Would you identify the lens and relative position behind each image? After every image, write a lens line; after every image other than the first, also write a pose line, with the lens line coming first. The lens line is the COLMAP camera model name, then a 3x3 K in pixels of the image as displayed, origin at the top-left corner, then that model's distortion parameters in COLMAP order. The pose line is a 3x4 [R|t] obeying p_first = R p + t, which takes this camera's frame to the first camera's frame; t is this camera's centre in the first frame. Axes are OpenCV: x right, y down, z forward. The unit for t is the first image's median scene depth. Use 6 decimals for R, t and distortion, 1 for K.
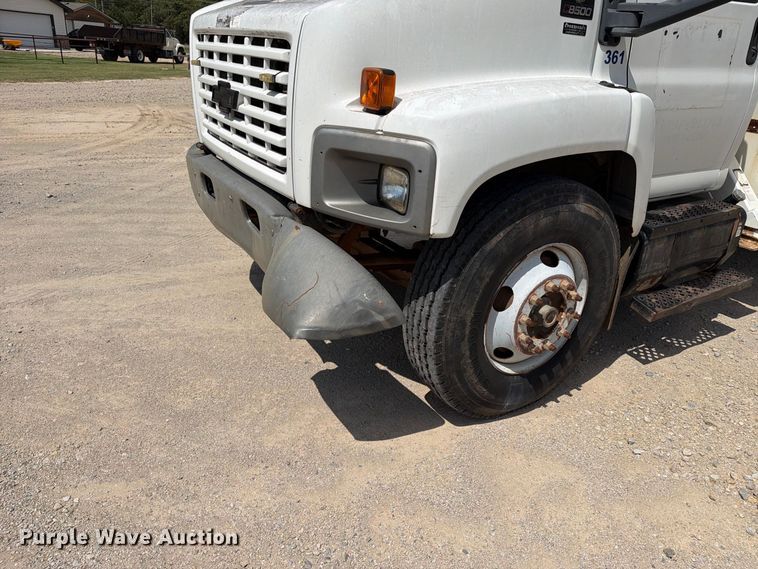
lens RADIAL K [[531.1, 0, 379.0], [0, 531.1, 284.5], [0, 0, 1]] dist [0.085190, -0.115038]
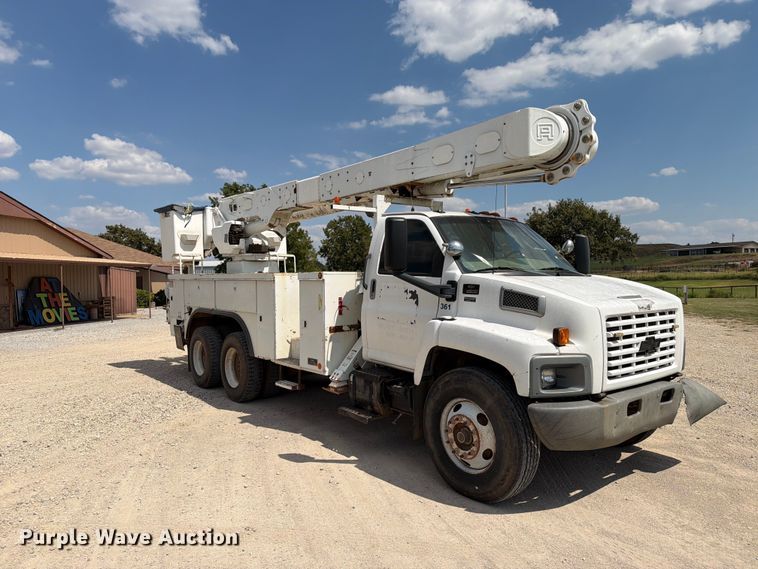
lens RADIAL K [[531.1, 0, 379.0], [0, 531.1, 284.5], [0, 0, 1]] dist [0.085190, -0.115038]
pose [[-0.118824, -0.081593, 0.989557, -2.163750], [0.393474, 0.911154, 0.122377, -1.229823], [-0.911624, 0.403906, -0.076162, 2.079369]]
